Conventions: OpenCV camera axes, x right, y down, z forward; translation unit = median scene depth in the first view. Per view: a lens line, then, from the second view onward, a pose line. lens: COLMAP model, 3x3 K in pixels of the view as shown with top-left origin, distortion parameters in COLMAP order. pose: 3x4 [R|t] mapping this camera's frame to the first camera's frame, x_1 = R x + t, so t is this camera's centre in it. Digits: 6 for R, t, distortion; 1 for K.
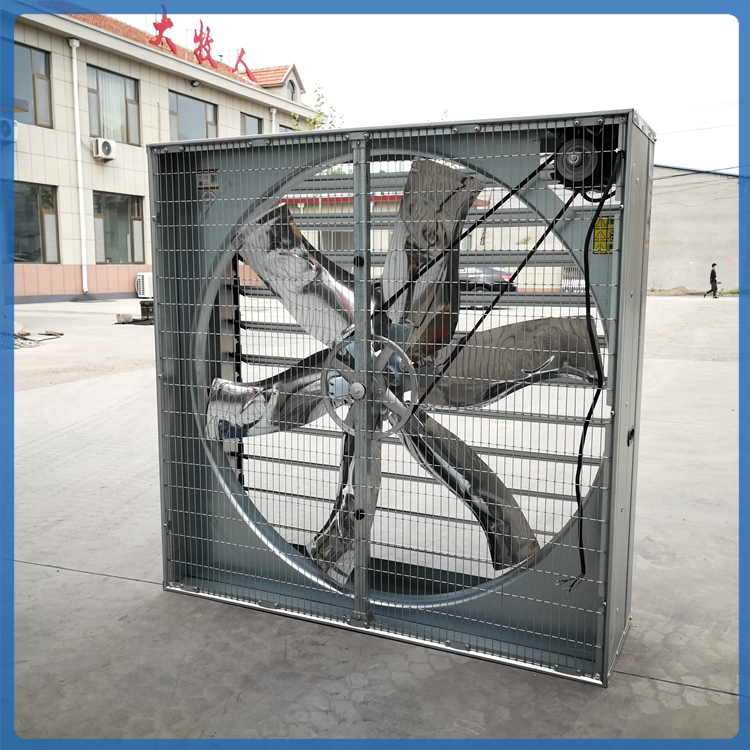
lens RADIAL K [[807.8, 0, 375.0], [0, 807.8, 375.0], [0, 0, 1]] dist [0.023587, 0.012593]
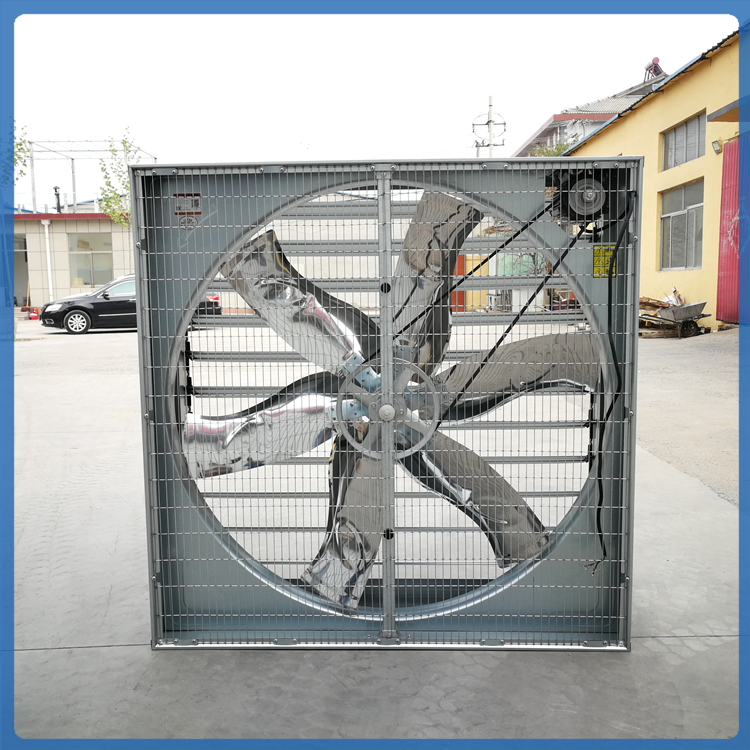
lens RADIAL K [[807.8, 0, 375.0], [0, 807.8, 375.0], [0, 0, 1]] dist [0.023587, 0.012593]
pose [[0.918148, -0.061631, 0.391416, -0.408039], [0.070277, 0.997497, -0.007786, -0.020778], [-0.389957, 0.034656, 0.920181, 0.055395]]
